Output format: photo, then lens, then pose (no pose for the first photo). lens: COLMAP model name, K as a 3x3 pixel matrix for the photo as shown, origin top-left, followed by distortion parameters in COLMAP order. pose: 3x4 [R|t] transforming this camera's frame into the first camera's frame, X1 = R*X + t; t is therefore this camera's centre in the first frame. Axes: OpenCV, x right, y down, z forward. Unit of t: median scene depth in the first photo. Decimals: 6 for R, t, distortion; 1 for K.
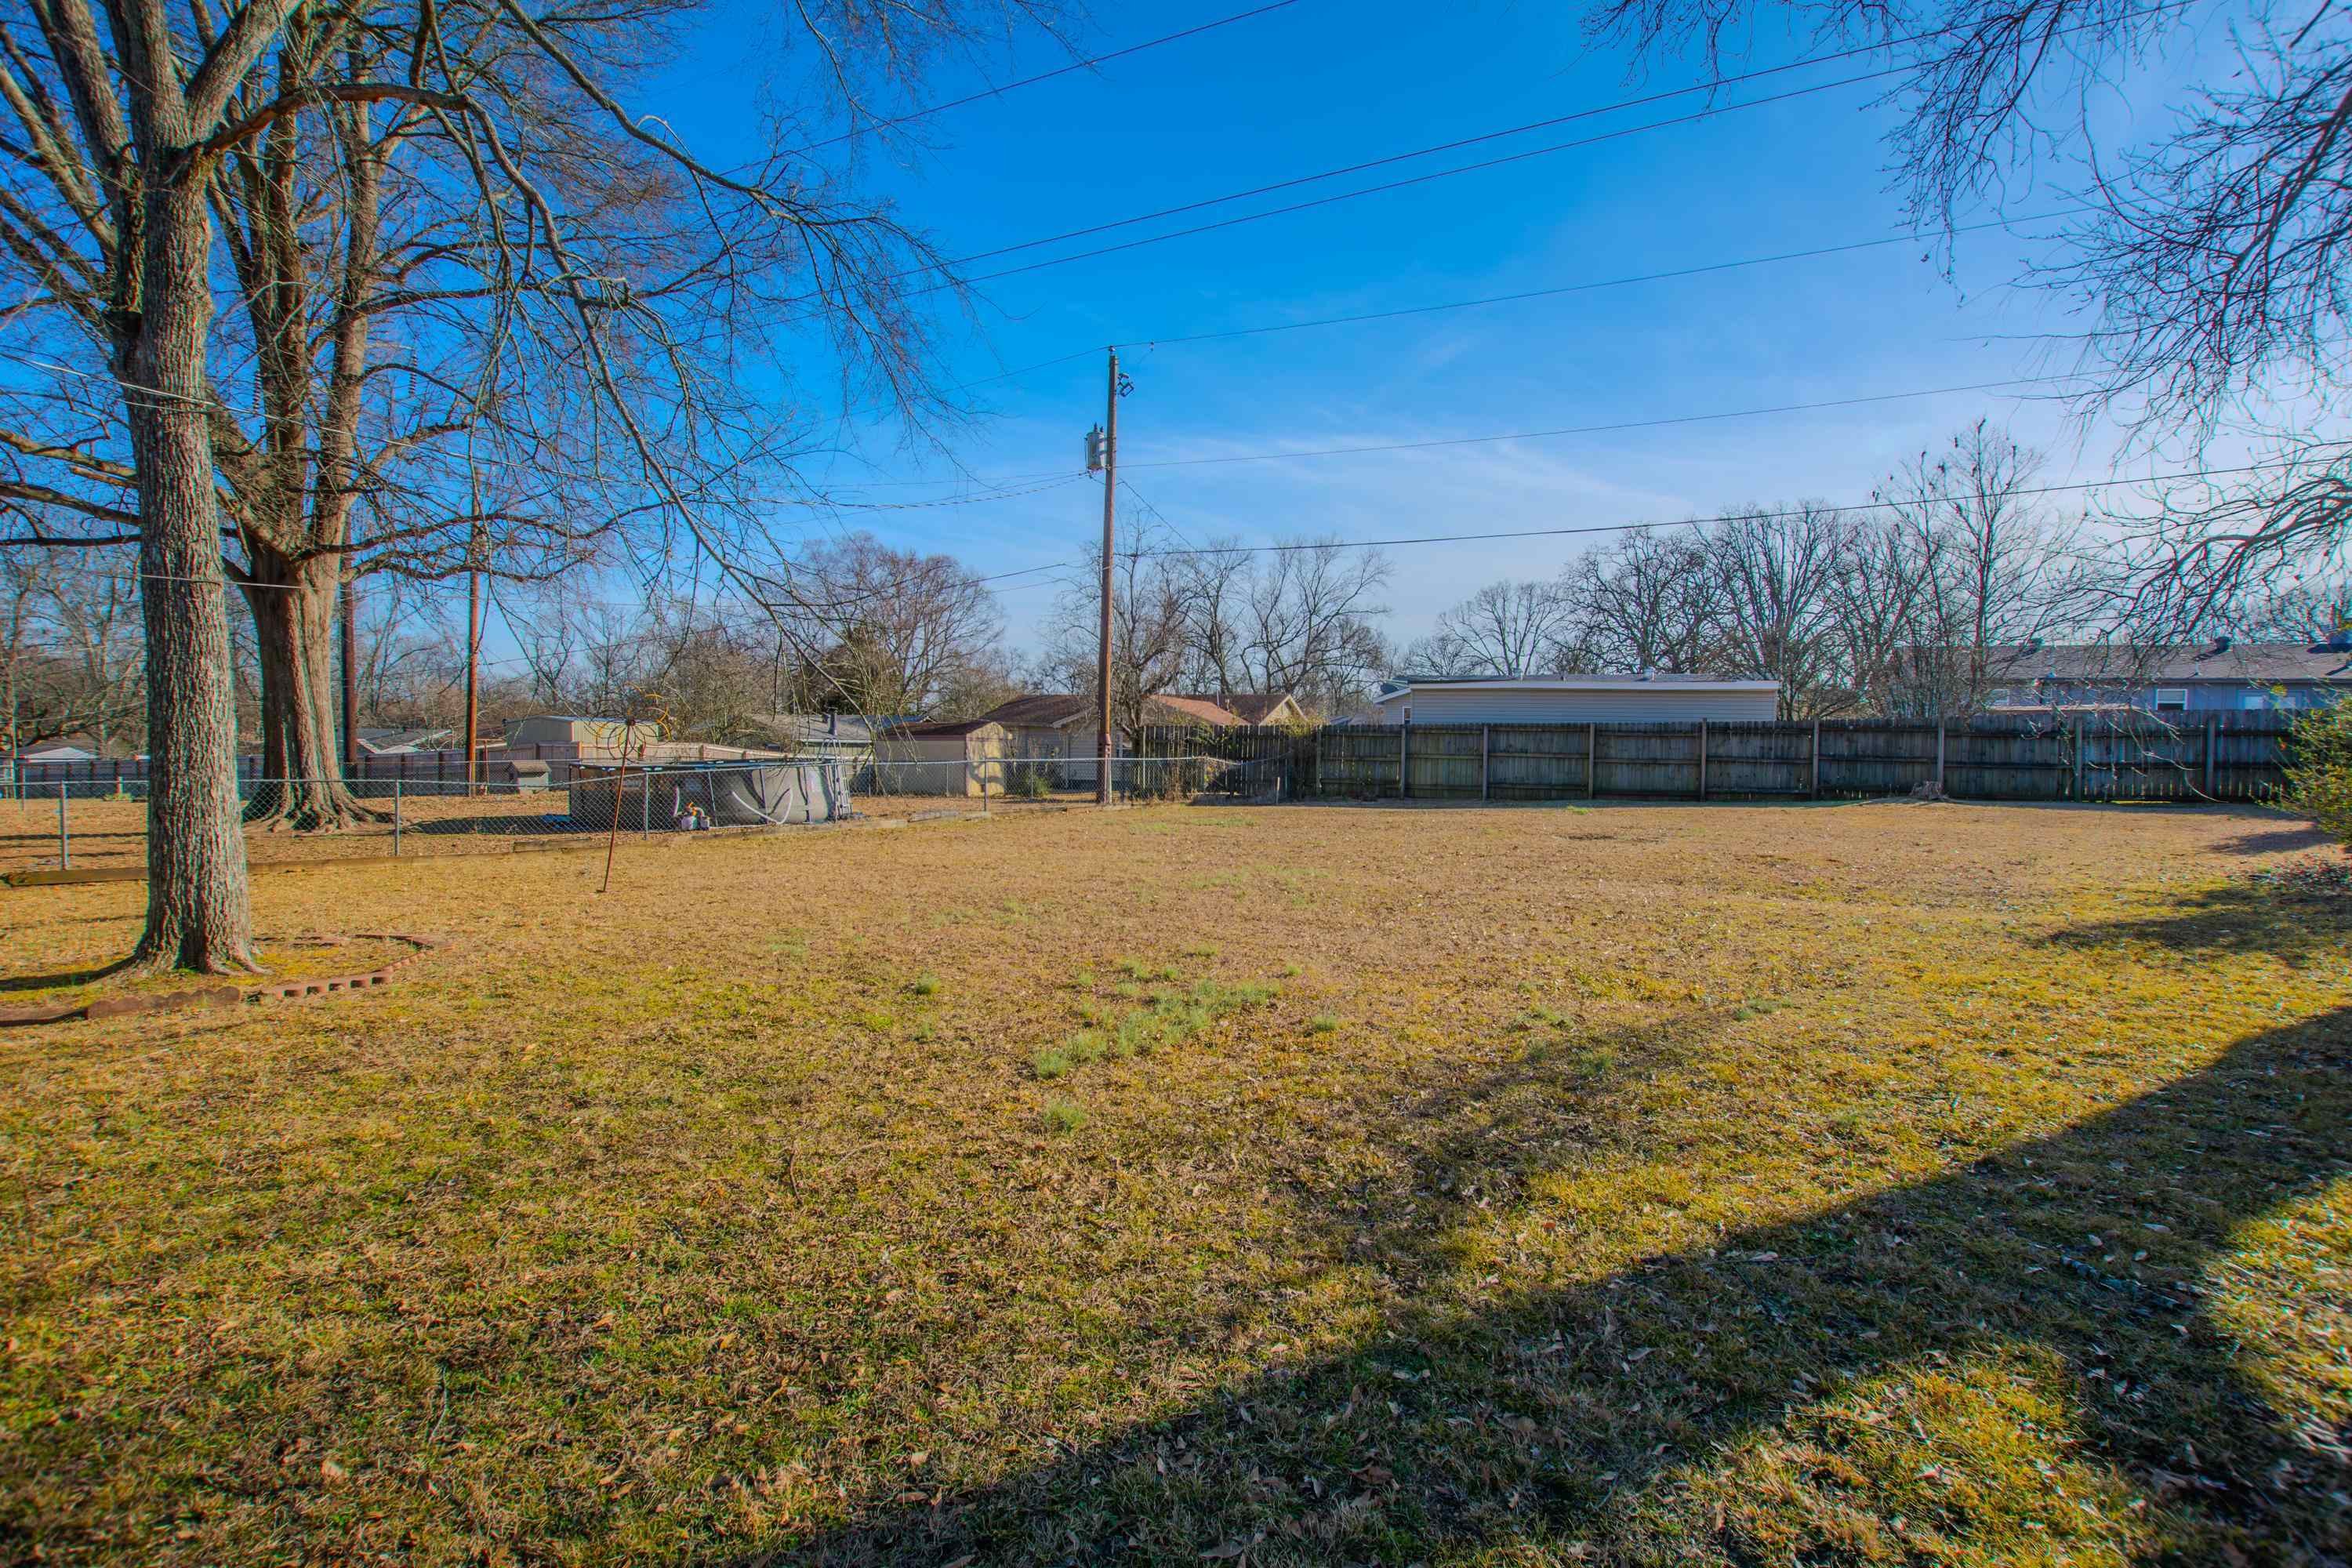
lens RADIAL K [[1005.3, 0, 1181.8], [0, 1005.3, 782.7], [0, 0, 1]] dist [-0.024141, 0.003044]
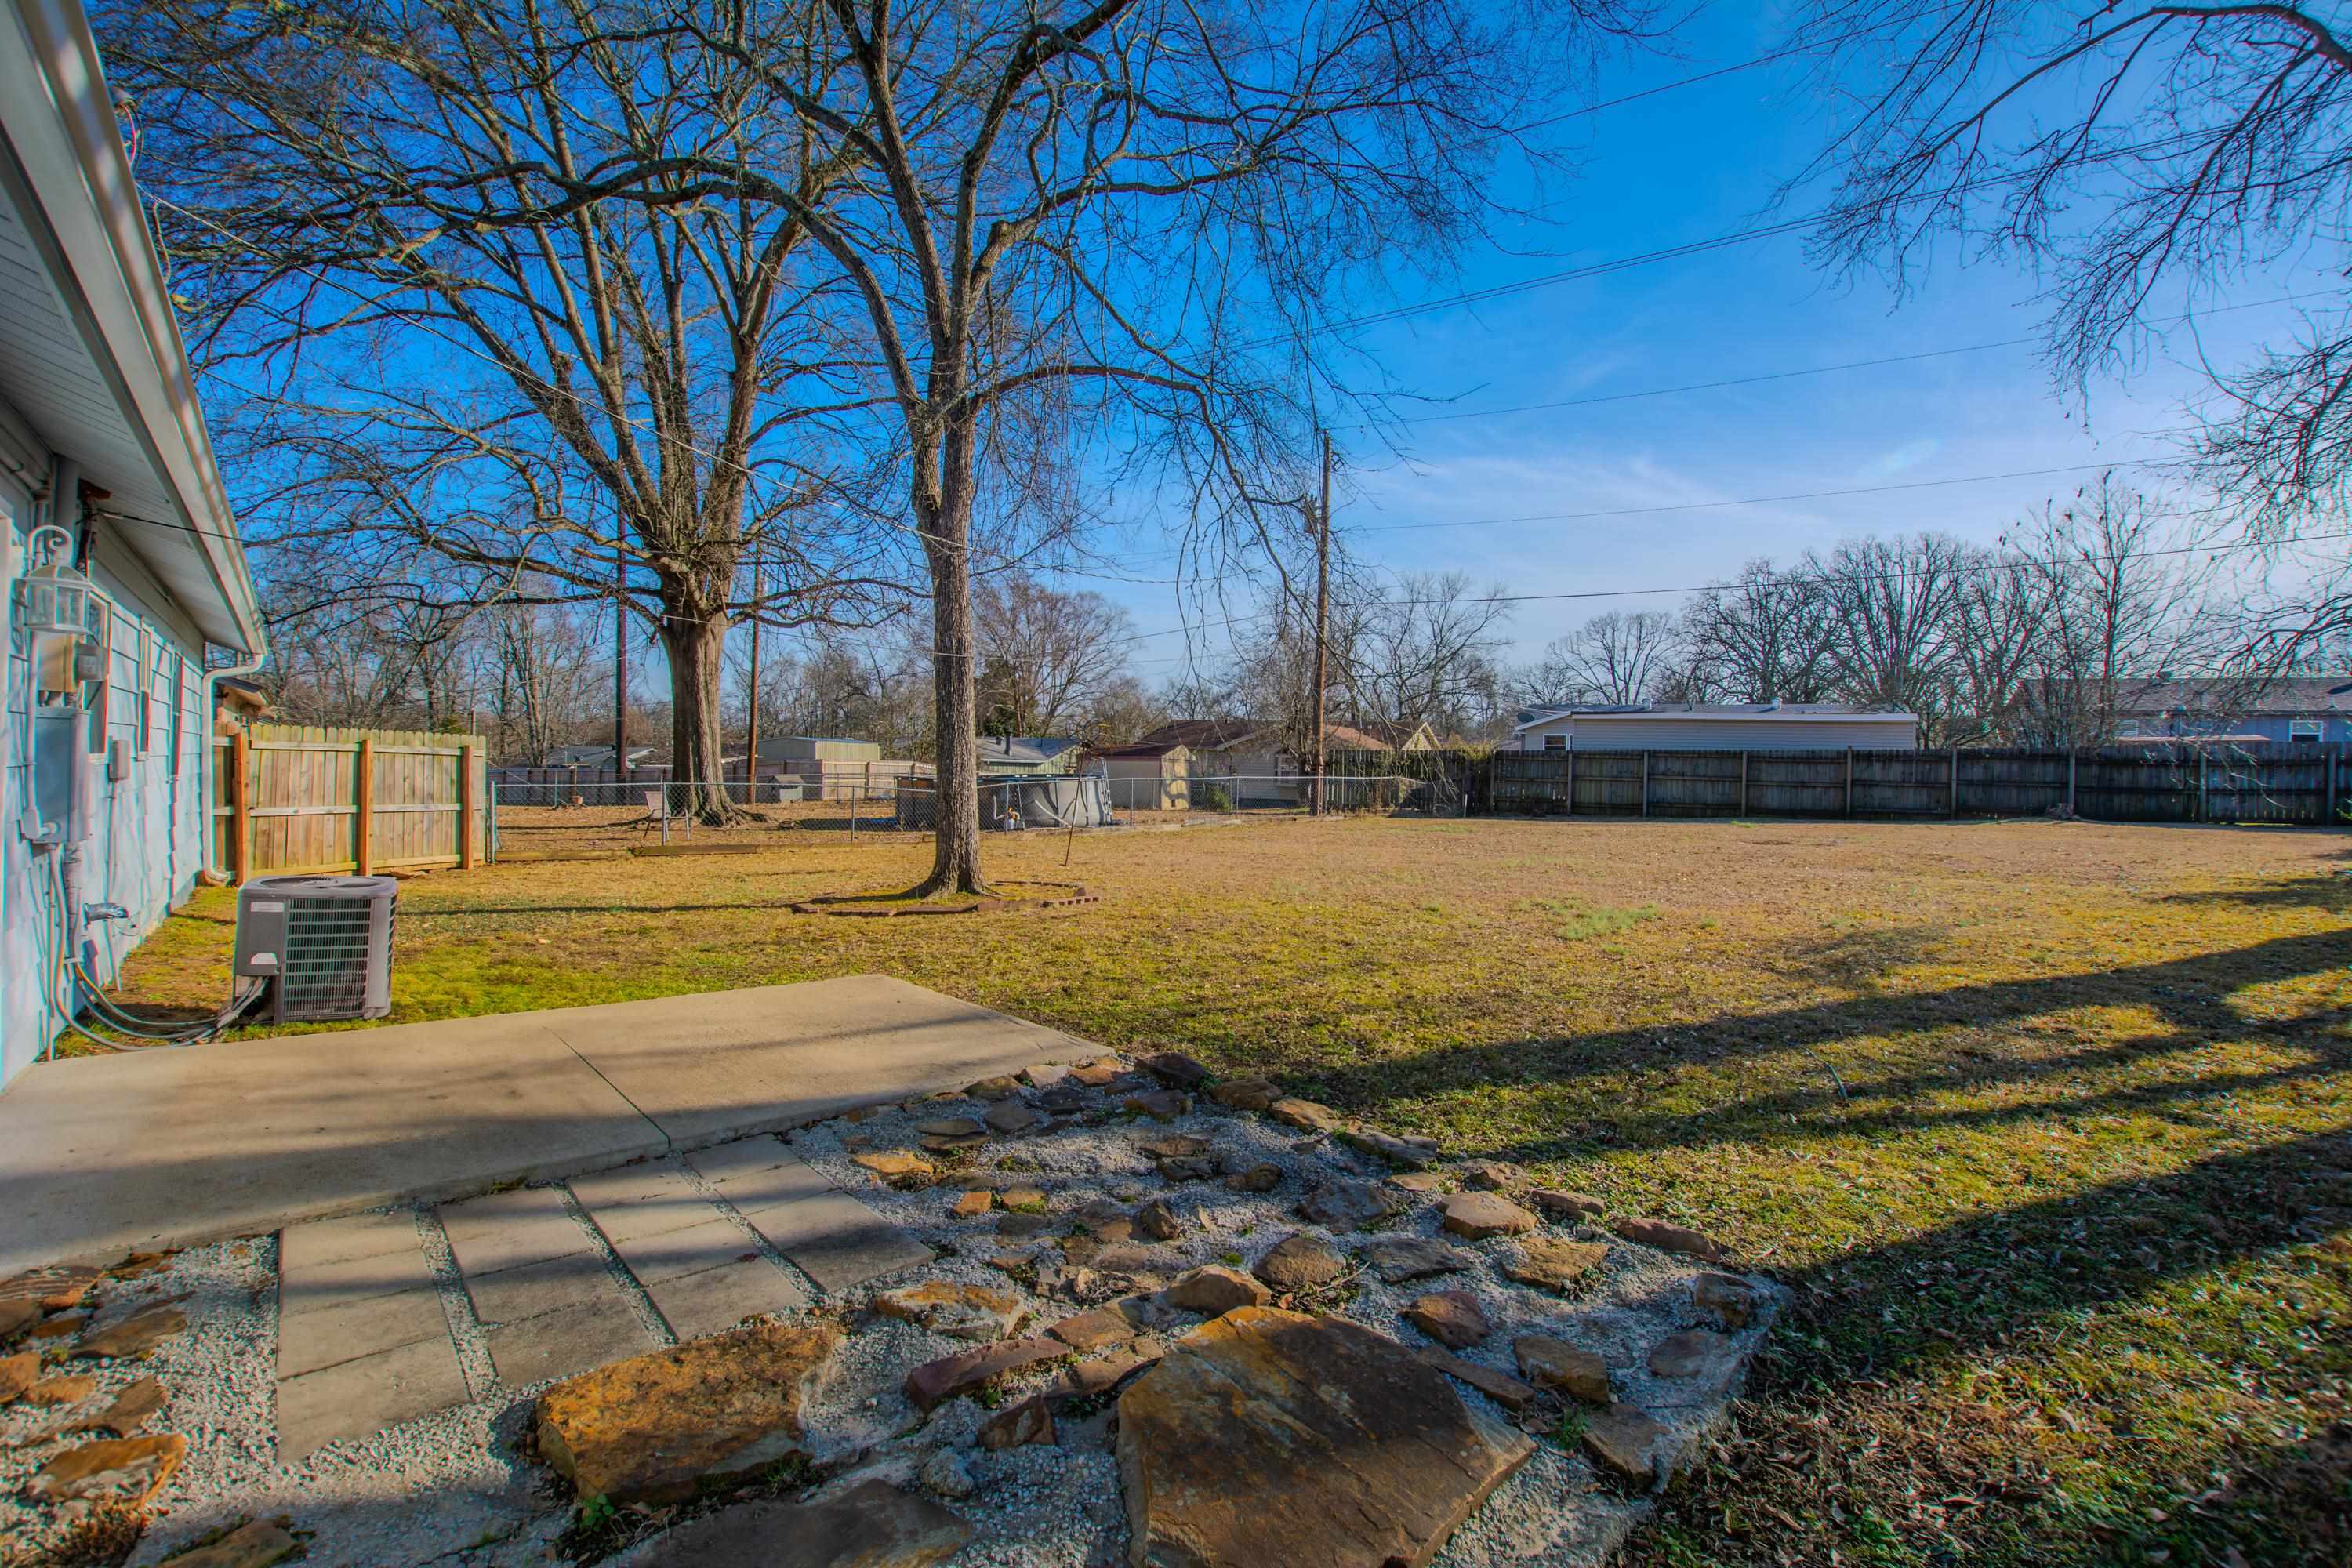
lens RADIAL K [[1005.3, 0, 1169.9], [0, 1005.3, 782.6], [0, 0, 1]] dist [-0.024141, 0.003044]
pose [[0.996514, 0.010108, -0.082816, -0.113785], [-0.012031, 0.999669, -0.022751, 0.008539], [0.082558, 0.023668, 0.996305, -0.140270]]
